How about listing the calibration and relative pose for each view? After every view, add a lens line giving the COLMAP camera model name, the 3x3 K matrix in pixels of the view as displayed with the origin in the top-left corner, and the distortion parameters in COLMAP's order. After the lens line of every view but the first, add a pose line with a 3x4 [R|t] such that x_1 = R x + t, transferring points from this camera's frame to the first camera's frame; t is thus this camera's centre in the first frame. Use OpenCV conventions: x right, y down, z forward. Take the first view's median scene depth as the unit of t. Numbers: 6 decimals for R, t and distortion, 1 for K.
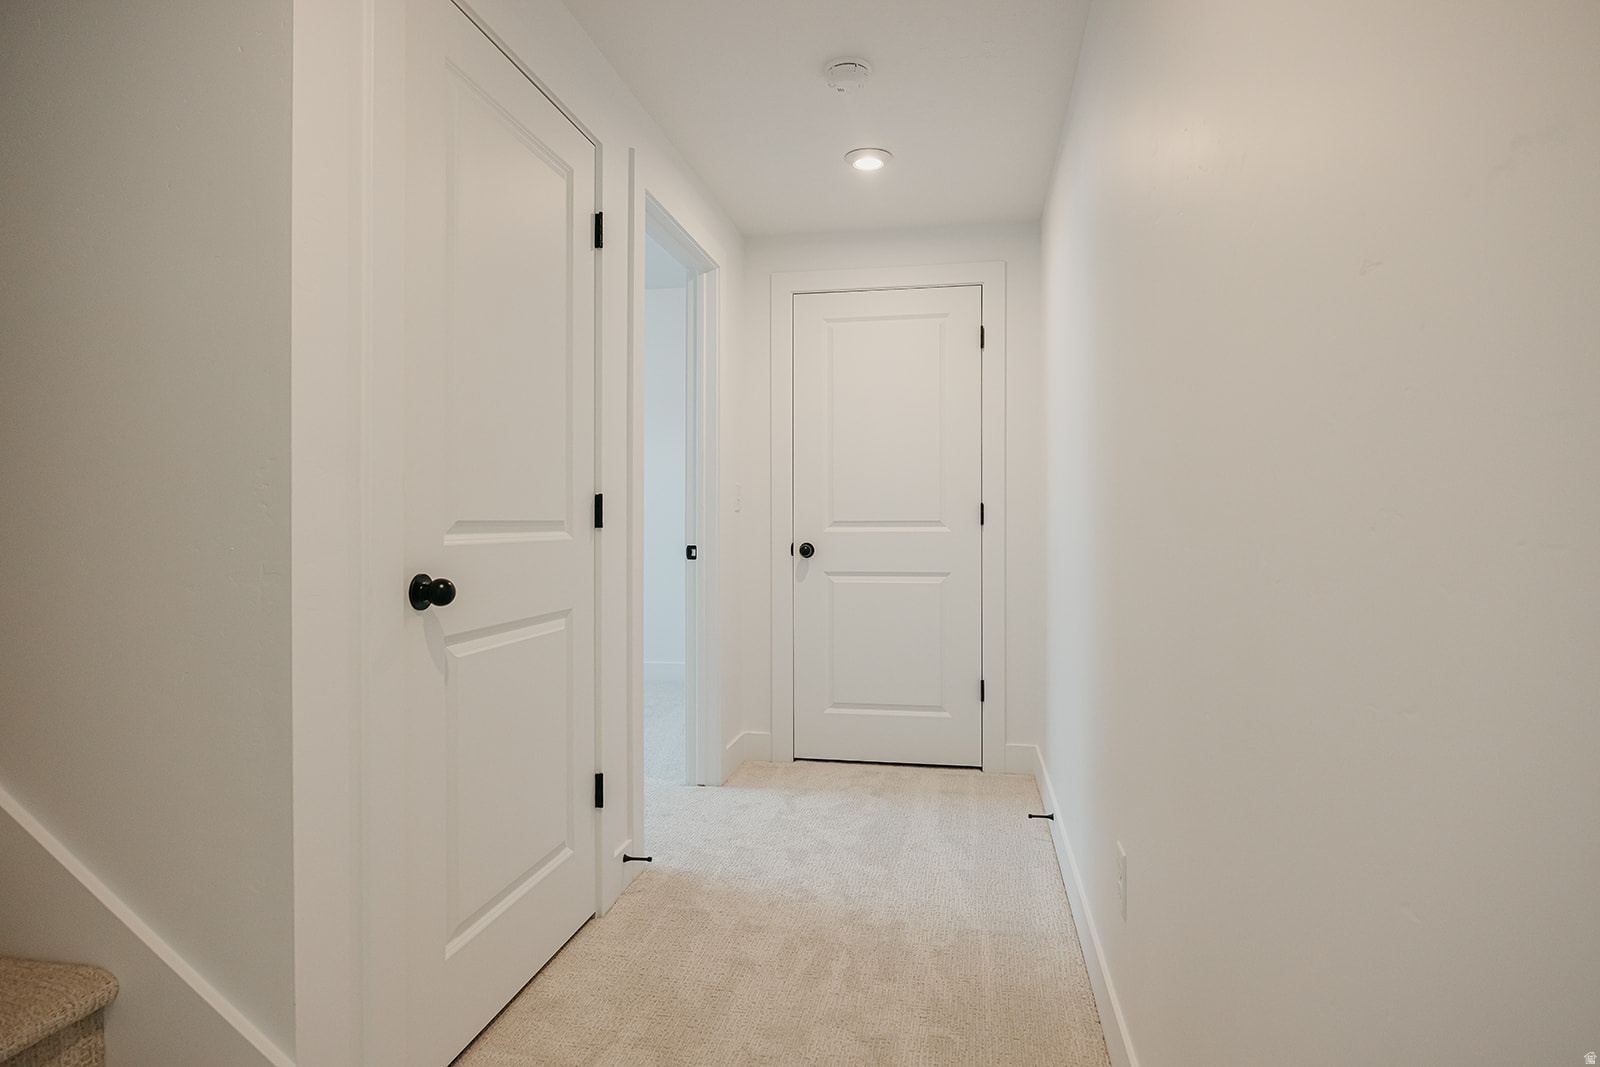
lens RADIAL K [[885.8, 0, 808.0], [0, 885.8, 529.2], [0, 0, 1]] dist [-0.001462, -0.001663]
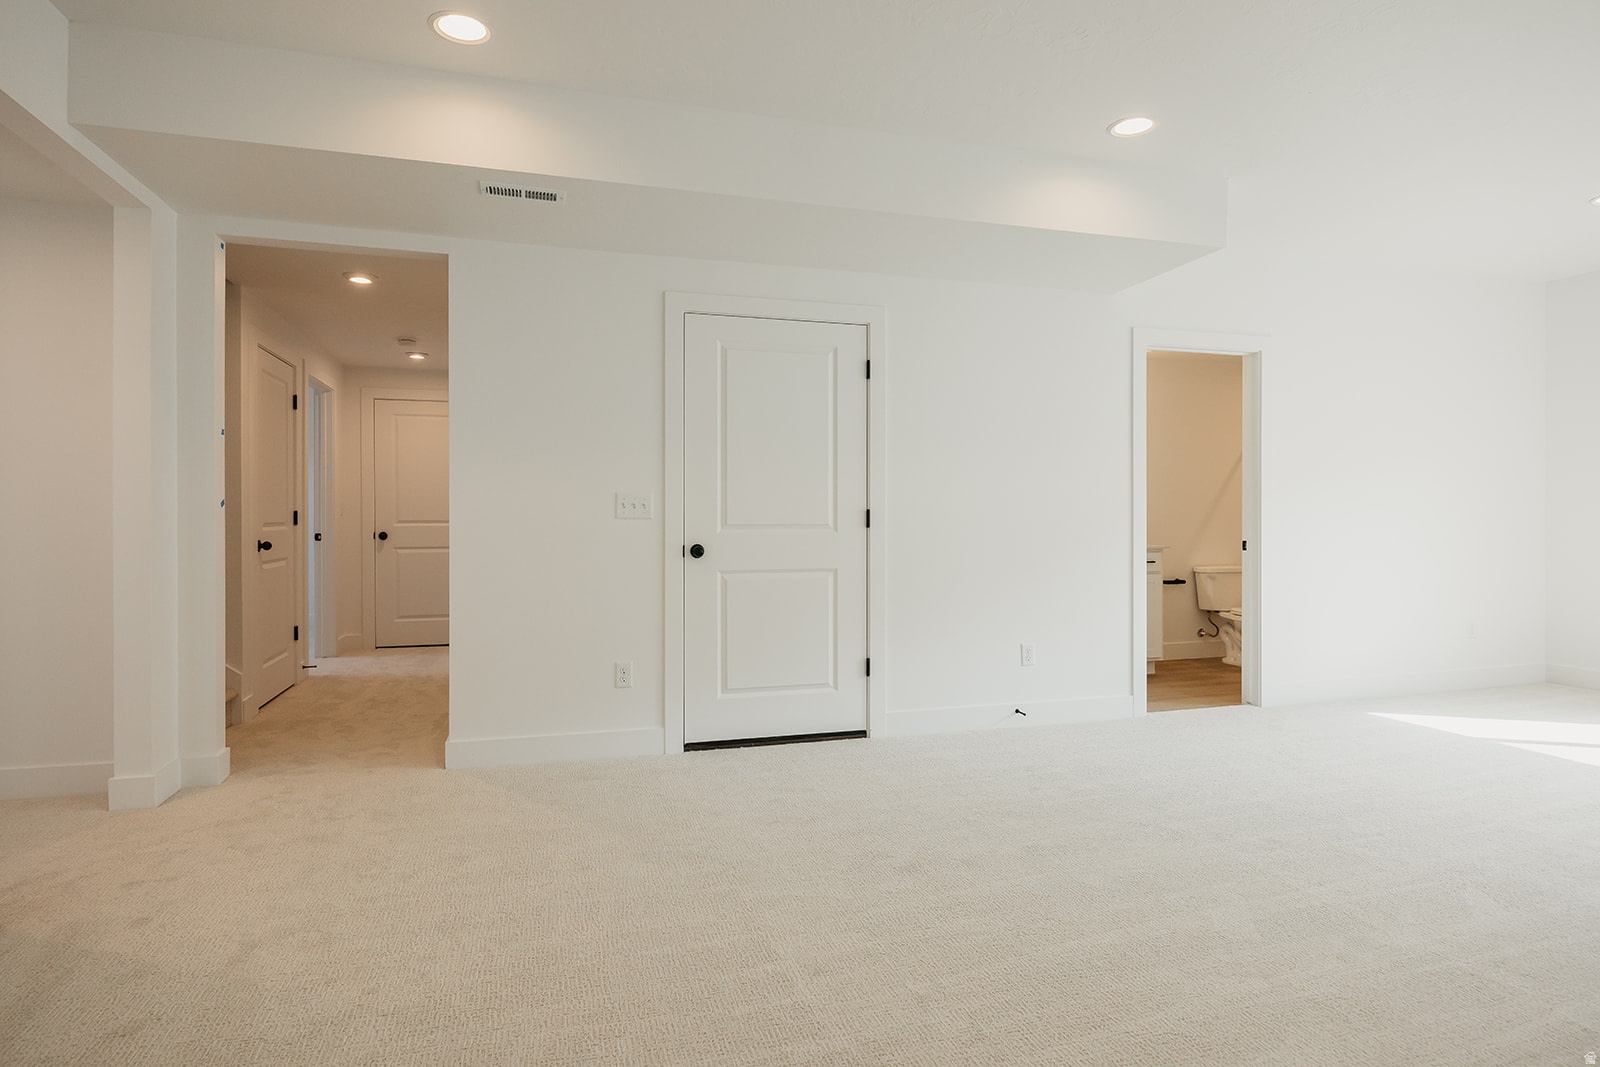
lens RADIAL K [[885.8, 0, 808.0], [0, 885.8, 529.2], [0, 0, 1]] dist [-0.001462, -0.001663]
pose [[0.889364, -0.005064, 0.457171, -0.067675], [0.001828, 0.999970, 0.007520, -0.003441], [-0.457196, -0.005852, 0.889347, -1.259093]]
